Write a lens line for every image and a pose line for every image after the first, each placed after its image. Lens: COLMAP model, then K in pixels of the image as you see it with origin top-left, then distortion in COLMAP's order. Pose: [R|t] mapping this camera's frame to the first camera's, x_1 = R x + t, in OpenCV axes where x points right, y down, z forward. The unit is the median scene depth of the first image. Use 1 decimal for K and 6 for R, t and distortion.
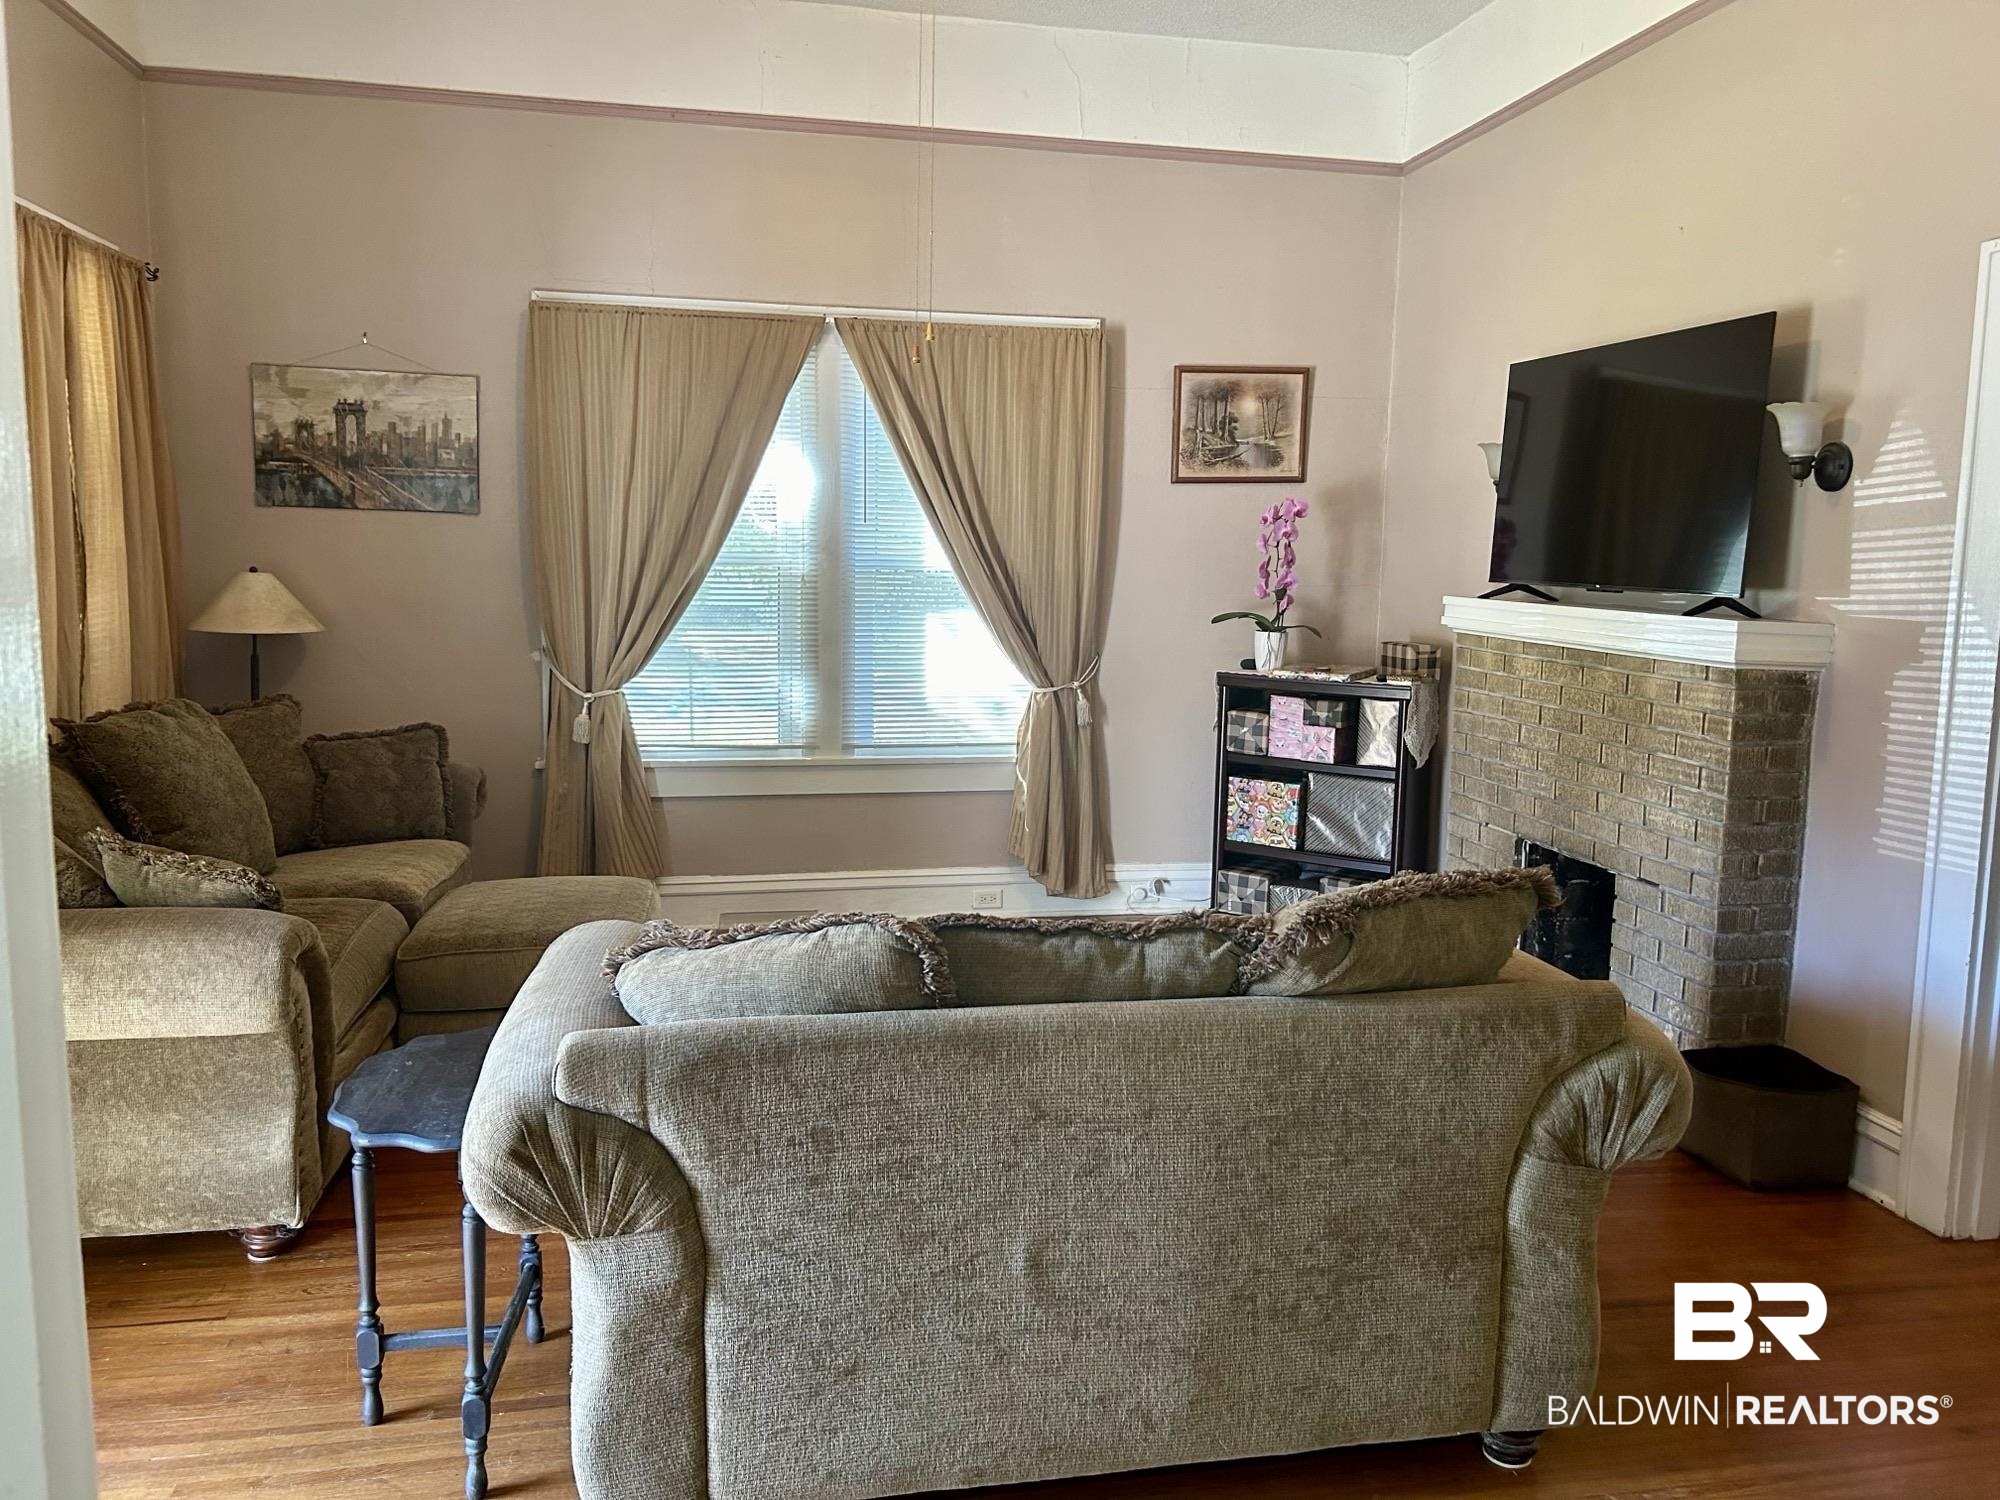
lens RADIAL K [[1490.8, 0, 1011.9], [0, 1490.8, 750.3], [0, 0, 1]] dist [0.084662, -0.114830]
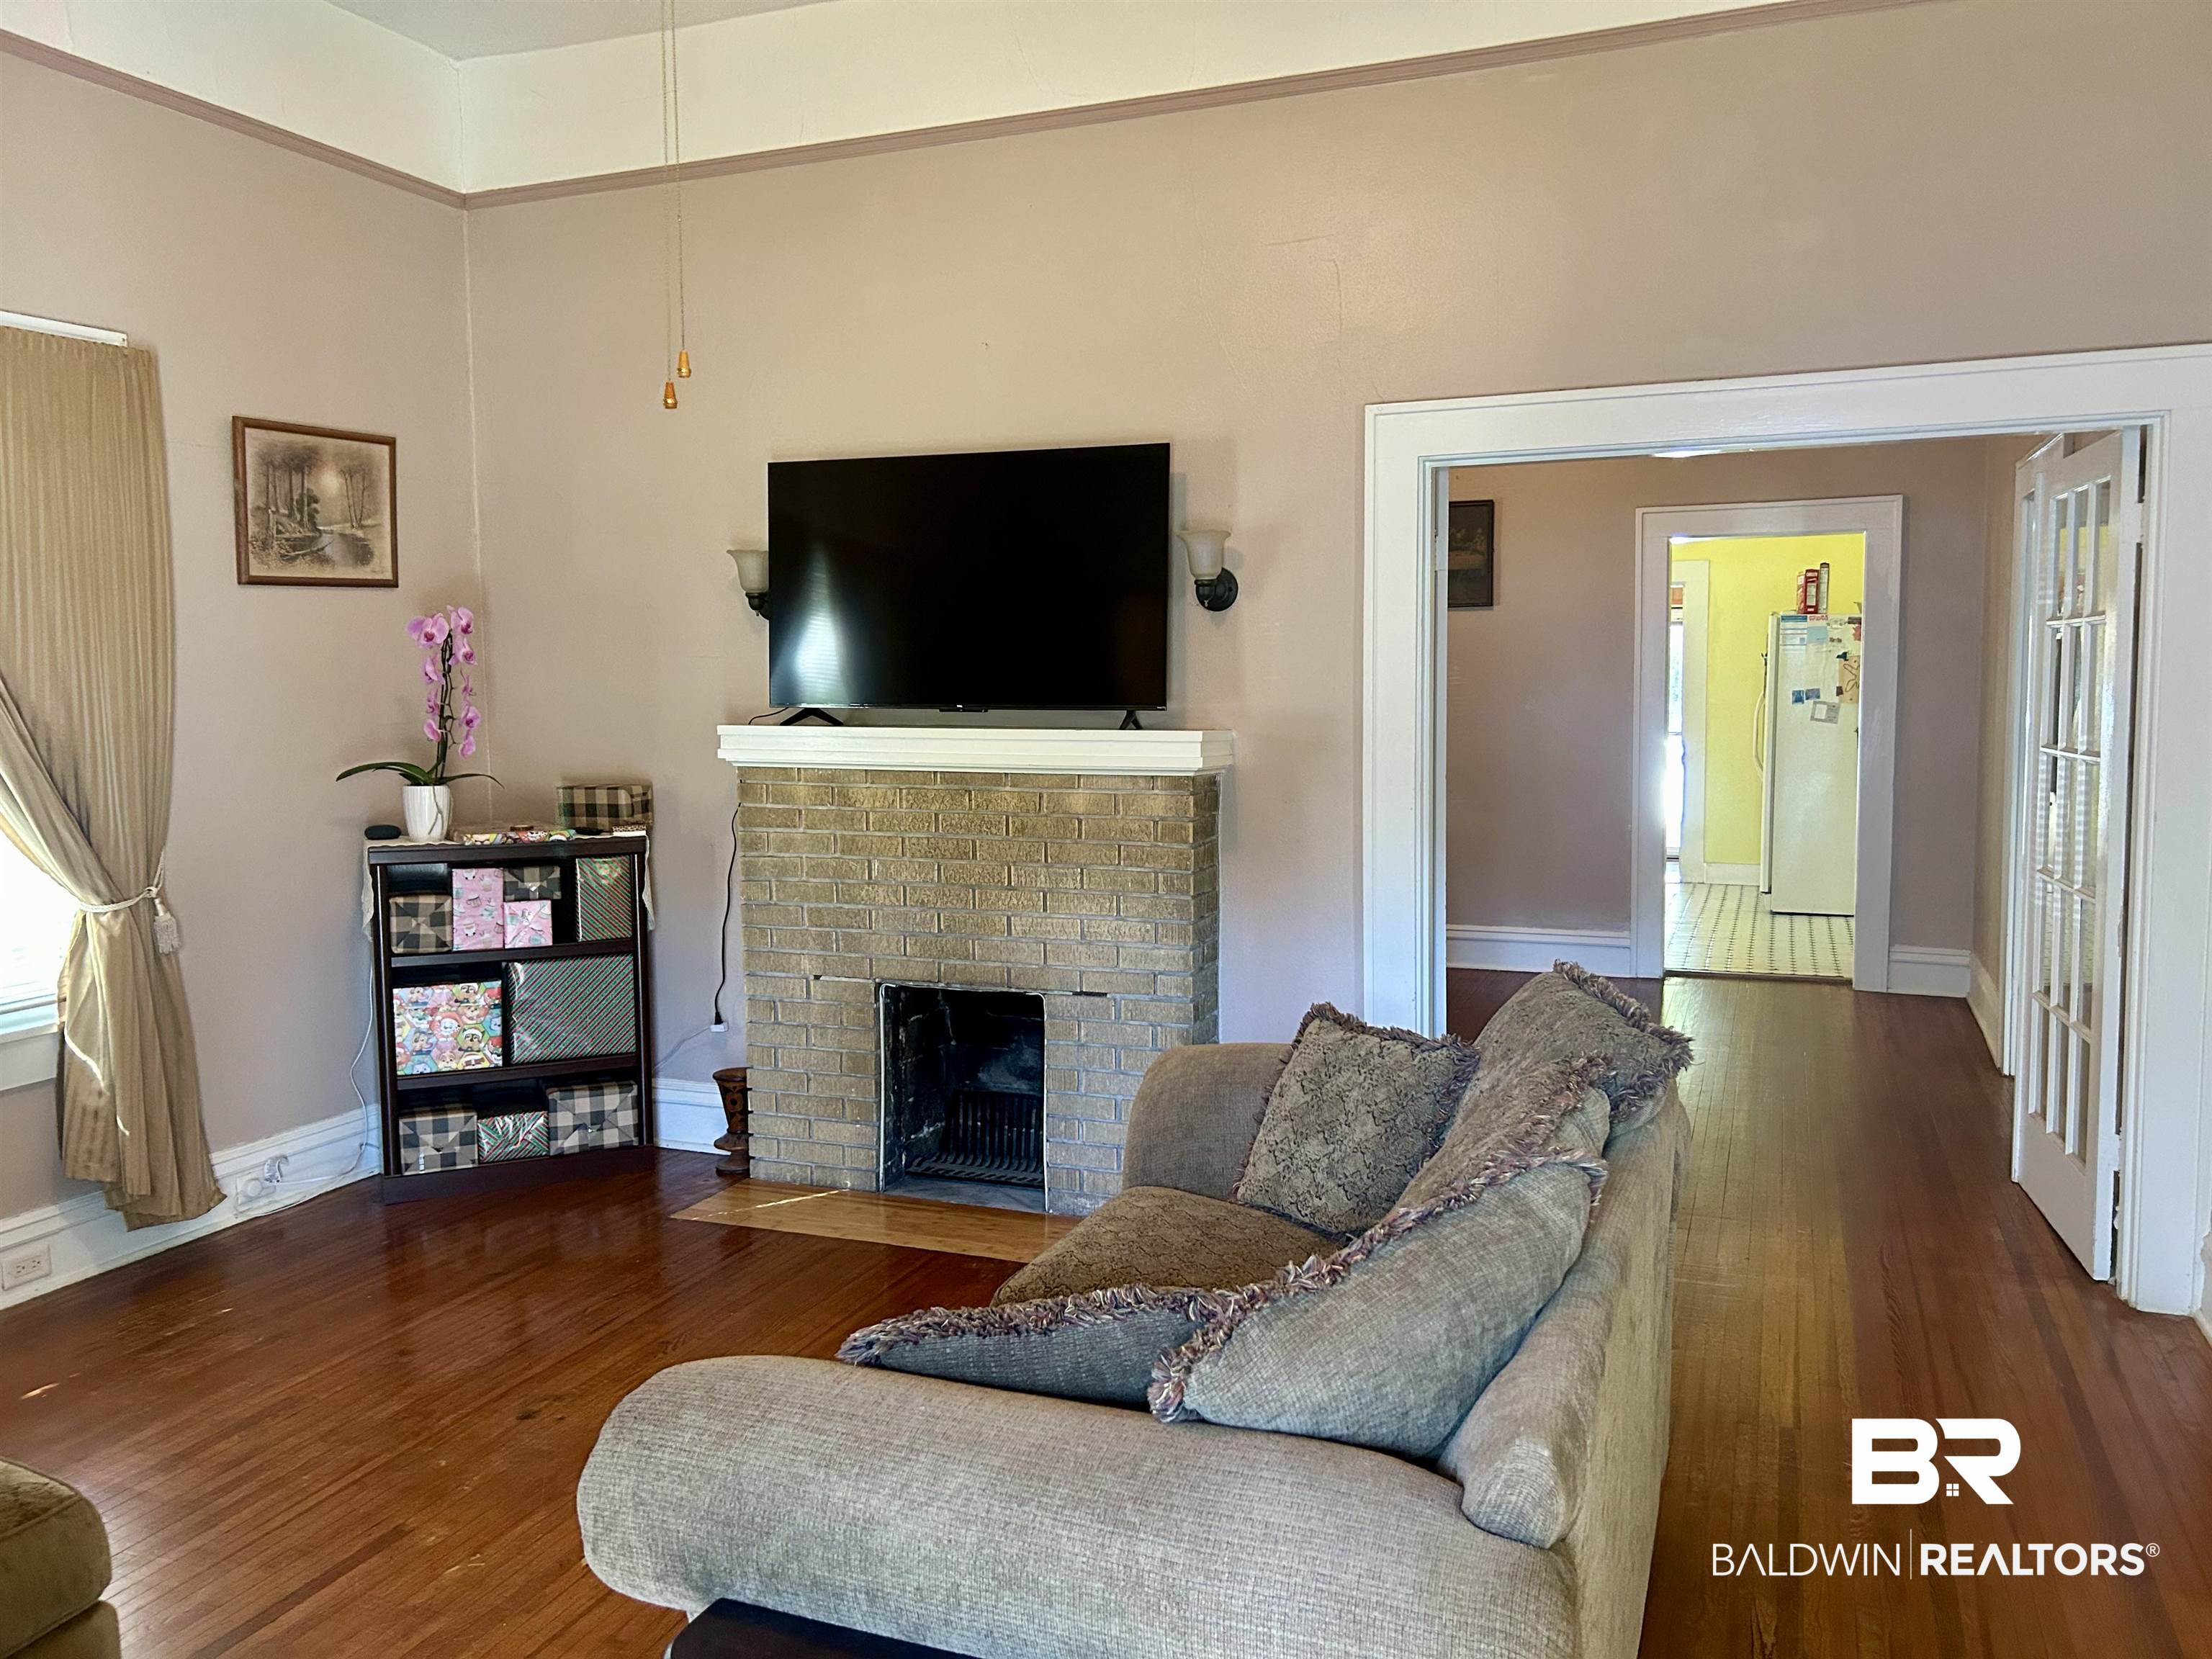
lens RADIAL K [[1648.9, 0, 1119.2], [0, 1648.9, 829.8], [0, 0, 1]] dist [0.084662, -0.114830]
pose [[0.543043, -0.103853, 0.833258, -0.335603], [0.133828, 0.990343, 0.036214, -0.041658], [-0.828972, 0.091847, 0.551697, 0.257582]]
